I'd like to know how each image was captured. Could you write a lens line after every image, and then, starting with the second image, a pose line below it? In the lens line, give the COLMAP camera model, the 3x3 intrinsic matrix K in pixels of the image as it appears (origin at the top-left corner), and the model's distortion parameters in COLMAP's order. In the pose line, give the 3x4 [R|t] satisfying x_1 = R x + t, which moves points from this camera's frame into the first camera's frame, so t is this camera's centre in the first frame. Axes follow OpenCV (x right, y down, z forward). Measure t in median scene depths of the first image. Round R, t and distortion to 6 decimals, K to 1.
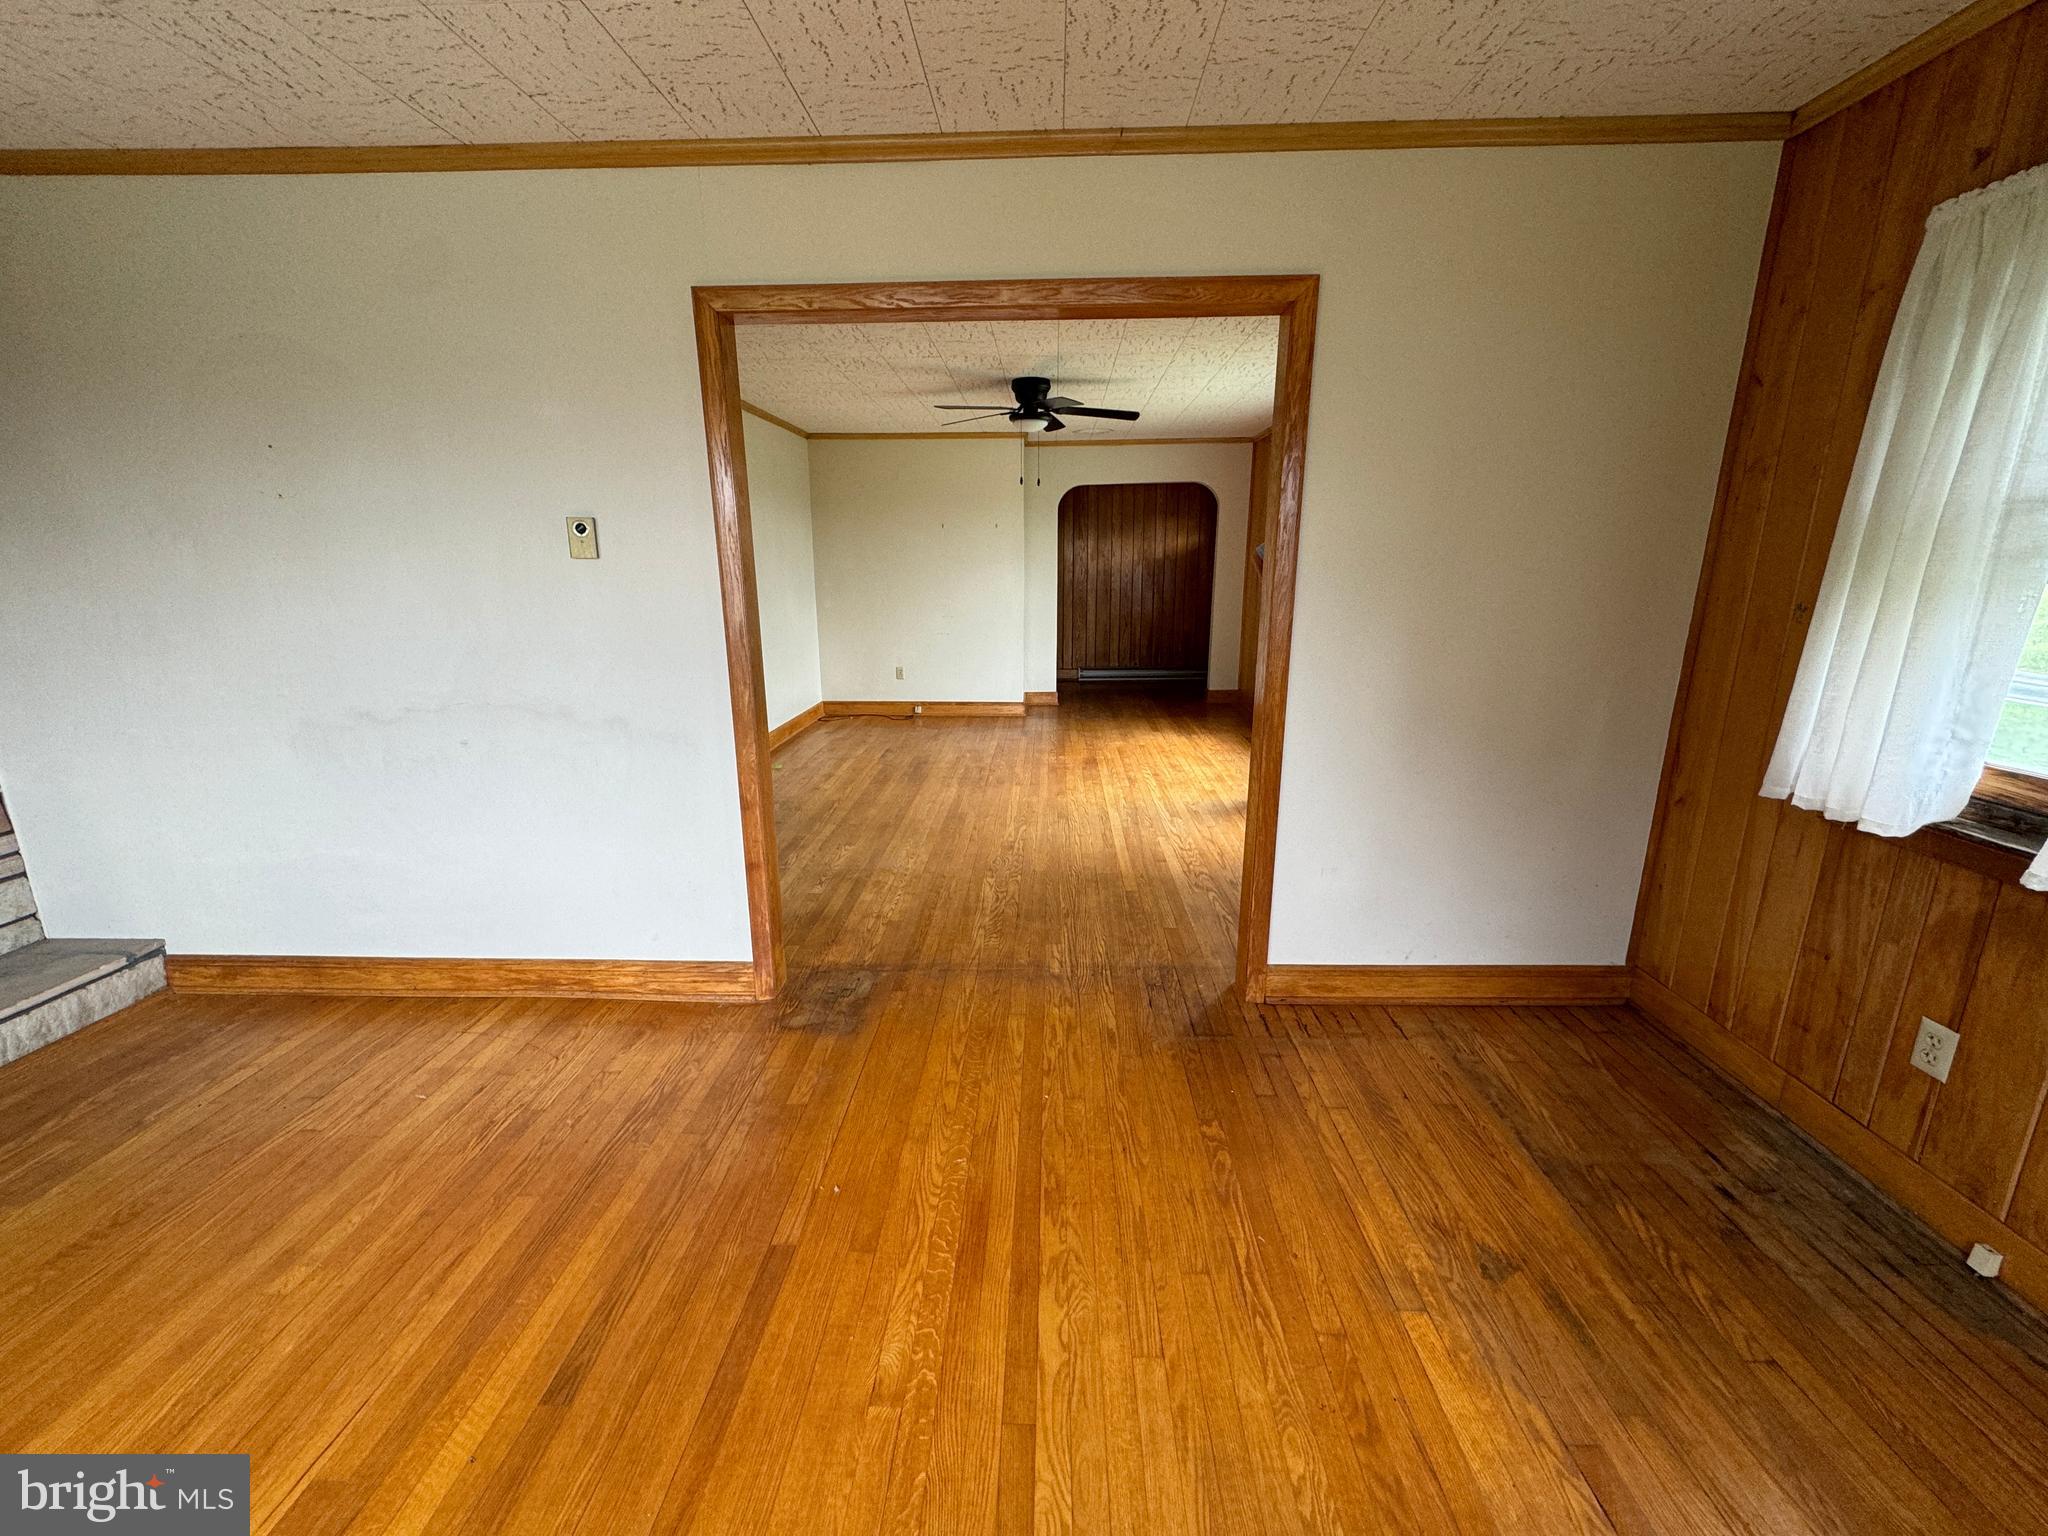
lens RADIAL K [[814.0, 0, 1025.5], [0, 814.0, 759.2], [0, 0, 1]] dist [-0.000914, -0.000383]
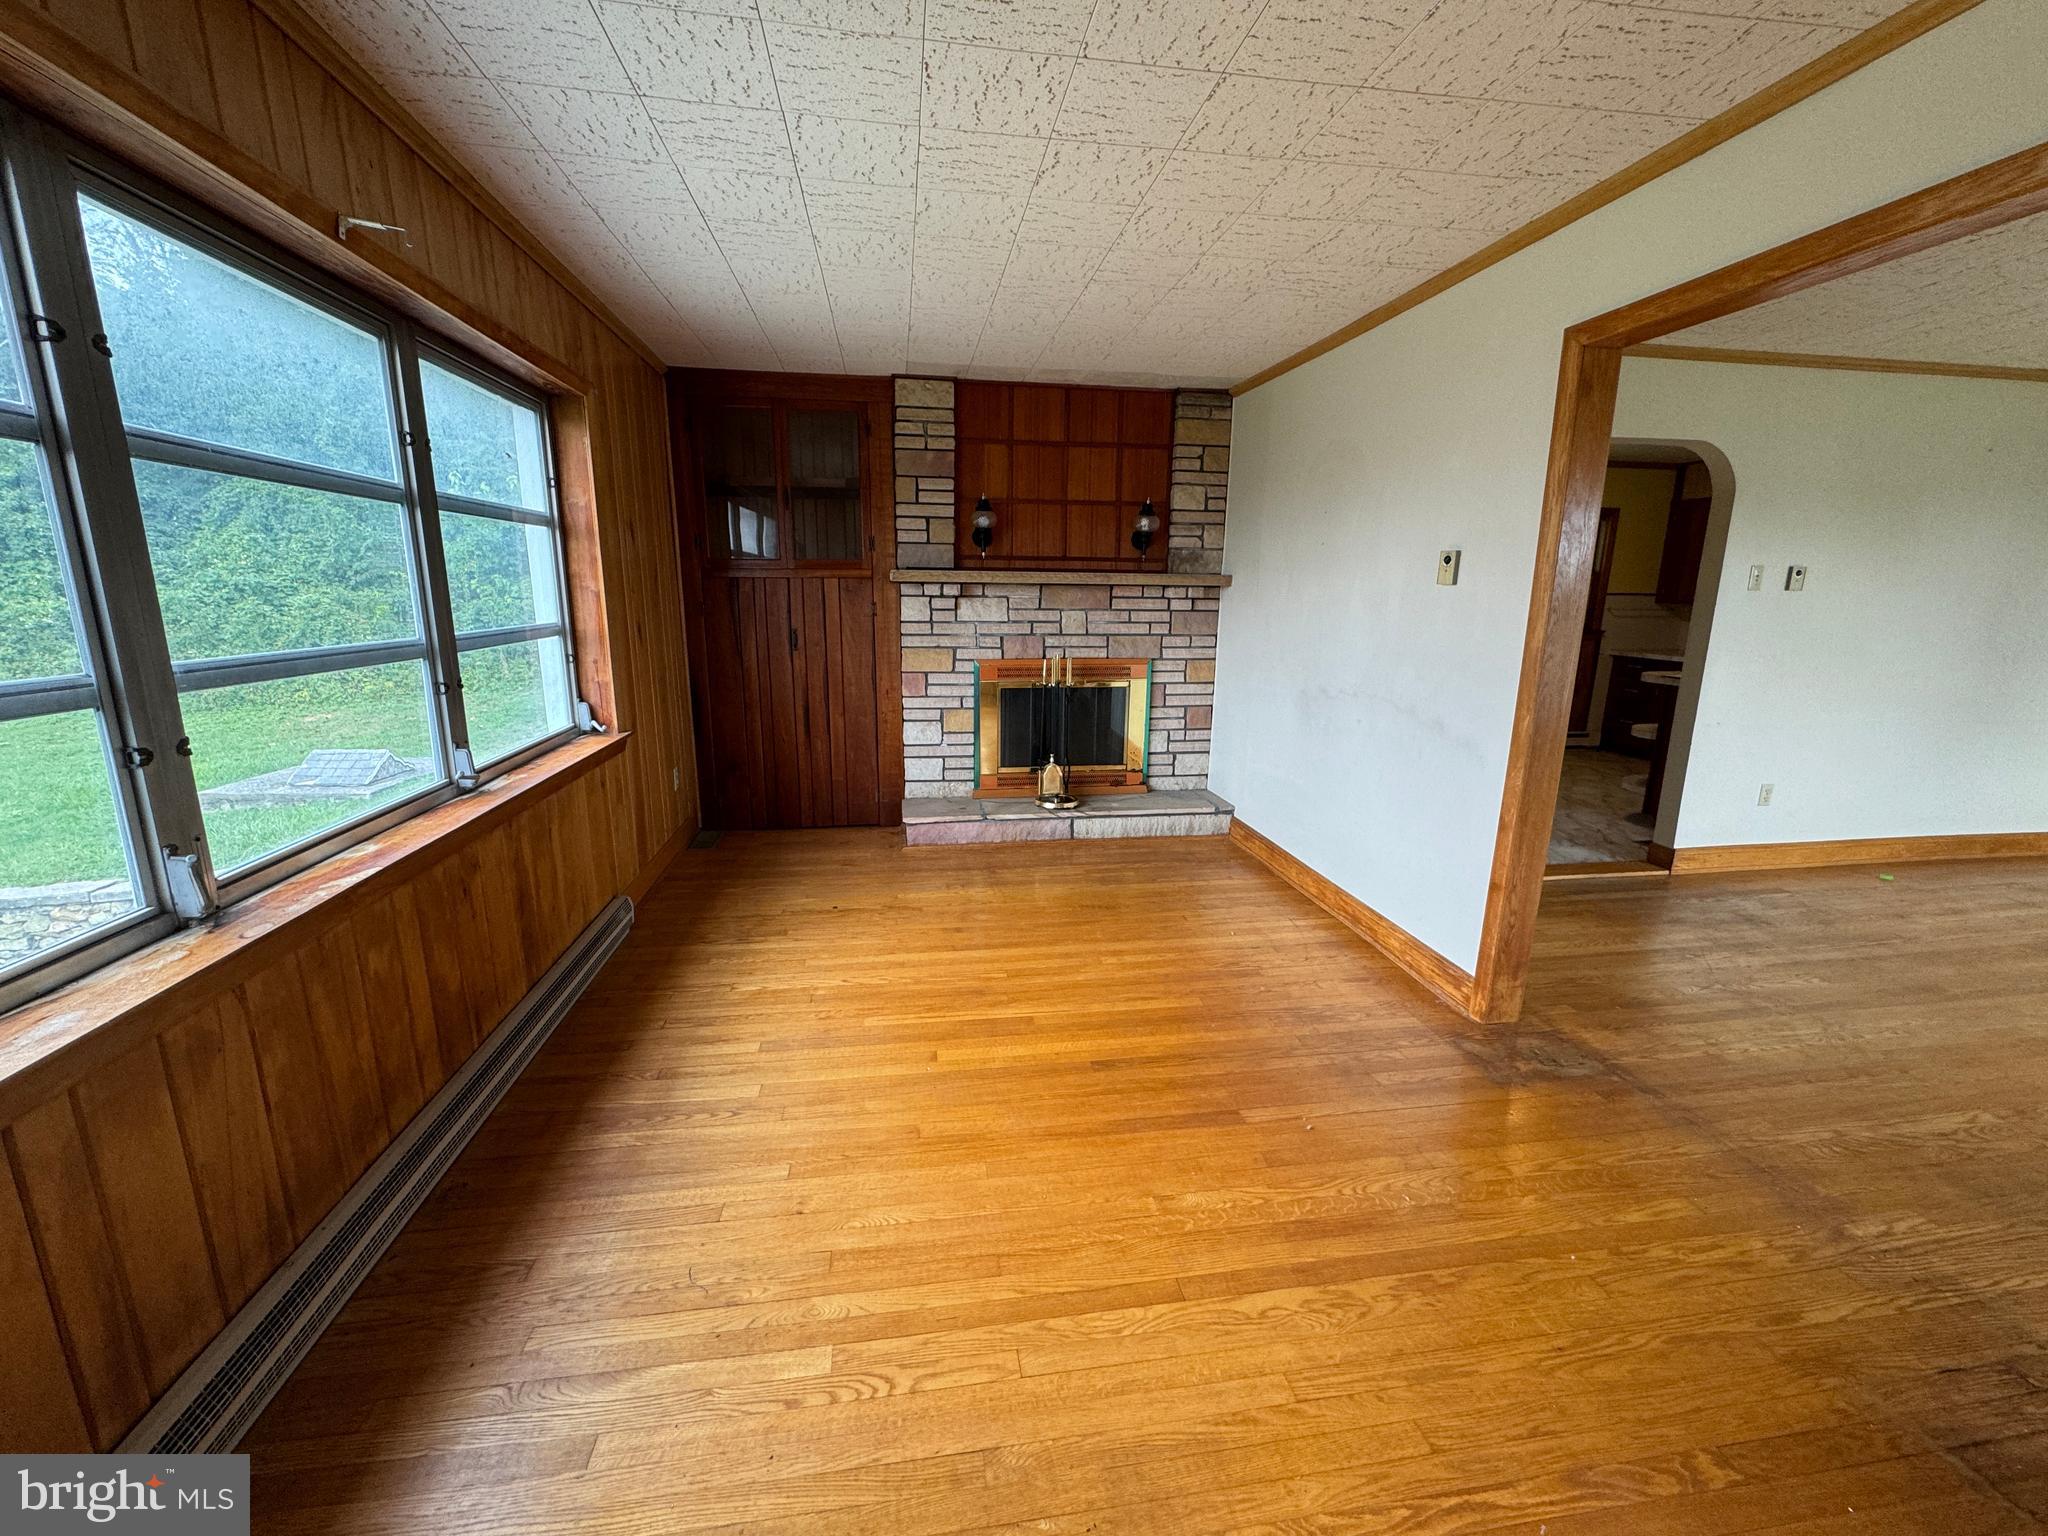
lens RADIAL K [[814.0, 0, 1025.5], [0, 814.0, 759.2], [0, 0, 1]] dist [-0.000914, -0.000383]
pose [[0.190897, 0.208632, -0.959183, 0.496665], [-0.246790, 0.955967, 0.158816, -0.037591], [0.950080, 0.206399, 0.233979, 0.176235]]
